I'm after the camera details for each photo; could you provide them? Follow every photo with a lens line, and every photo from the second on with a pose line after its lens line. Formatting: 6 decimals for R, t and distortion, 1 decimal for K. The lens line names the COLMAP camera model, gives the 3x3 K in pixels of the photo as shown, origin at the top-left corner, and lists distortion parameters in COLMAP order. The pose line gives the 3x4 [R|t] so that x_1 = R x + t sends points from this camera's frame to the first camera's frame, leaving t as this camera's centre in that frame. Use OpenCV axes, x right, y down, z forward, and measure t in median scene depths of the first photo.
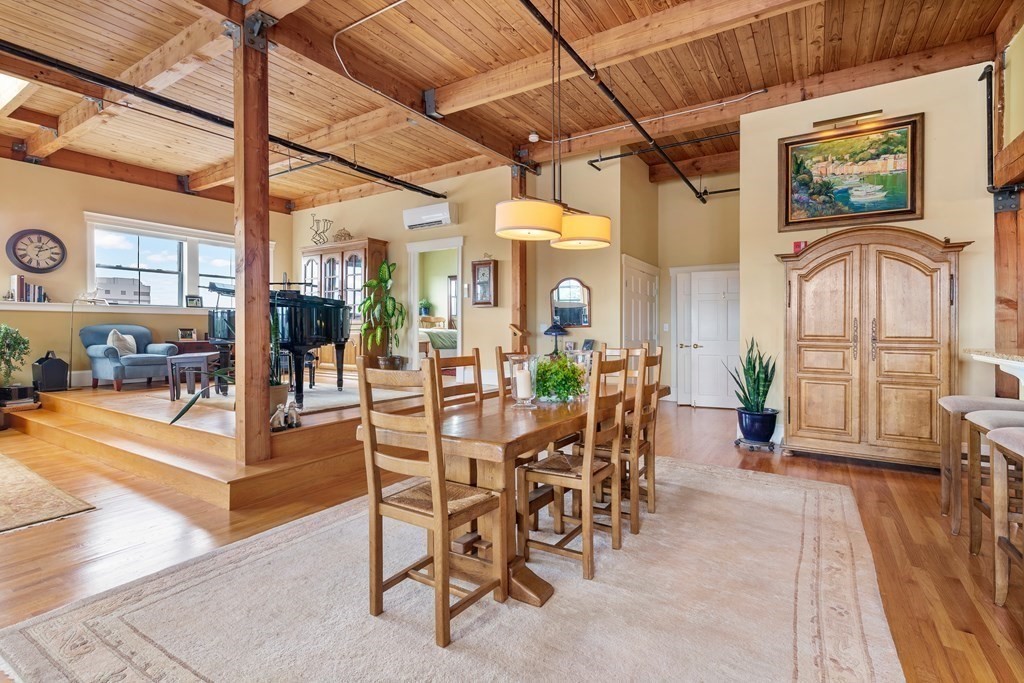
lens RADIAL K [[475.2, 0, 515.6], [0, 475.2, 328.6], [0, 0, 1]] dist [0.003145, 0.000347]
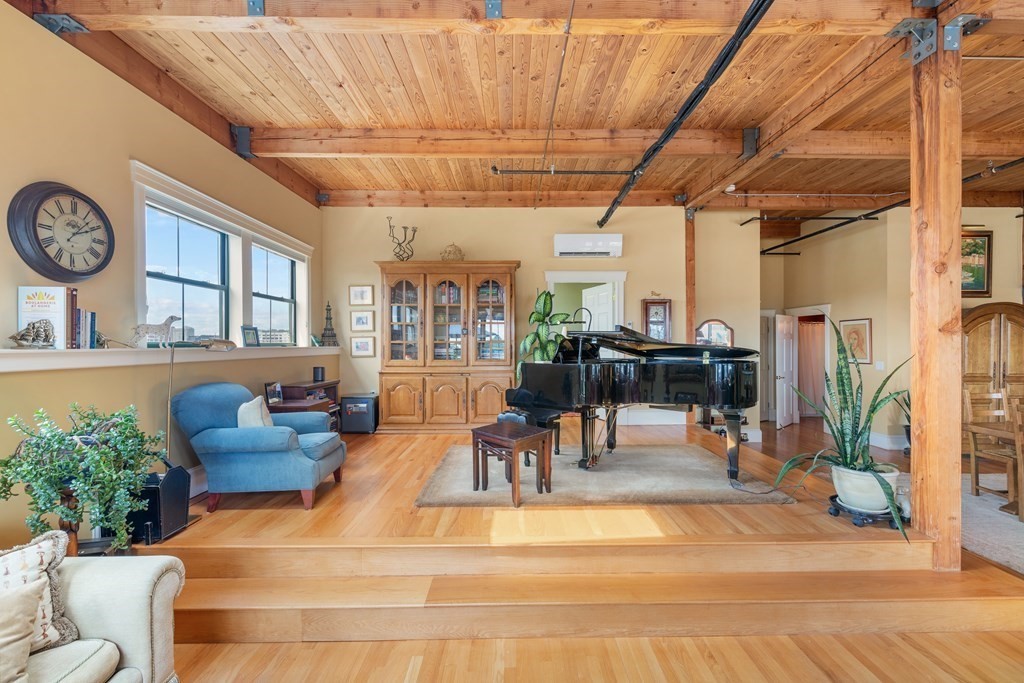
lens RADIAL K [[441.8, 0, 512.0], [0, 441.8, 341.5], [0, 0, 1]] dist [-0.001755, -0.000255]
pose [[0.842287, -0.001174, 0.539028, -0.891528], [0.003489, 0.999989, -0.003275, -0.059194], [-0.539018, 0.004640, 0.842281, 0.436981]]
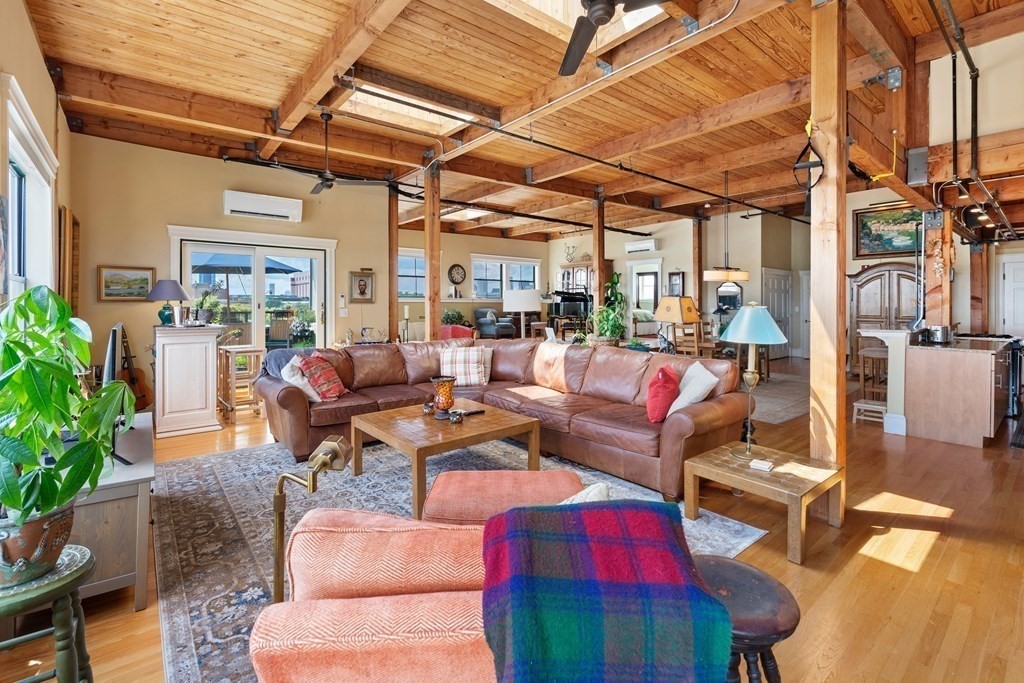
lens RADIAL K [[457.8, 0, 512.7], [0, 457.8, 306.8], [0, 0, 1]] dist [-0.000468, -0.000027]
pose [[0.949210, -0.001713, -0.314638, -0.118561], [0.002958, 0.999990, 0.003480, -0.023361], [0.314629, -0.004233, 0.949205, -0.895395]]
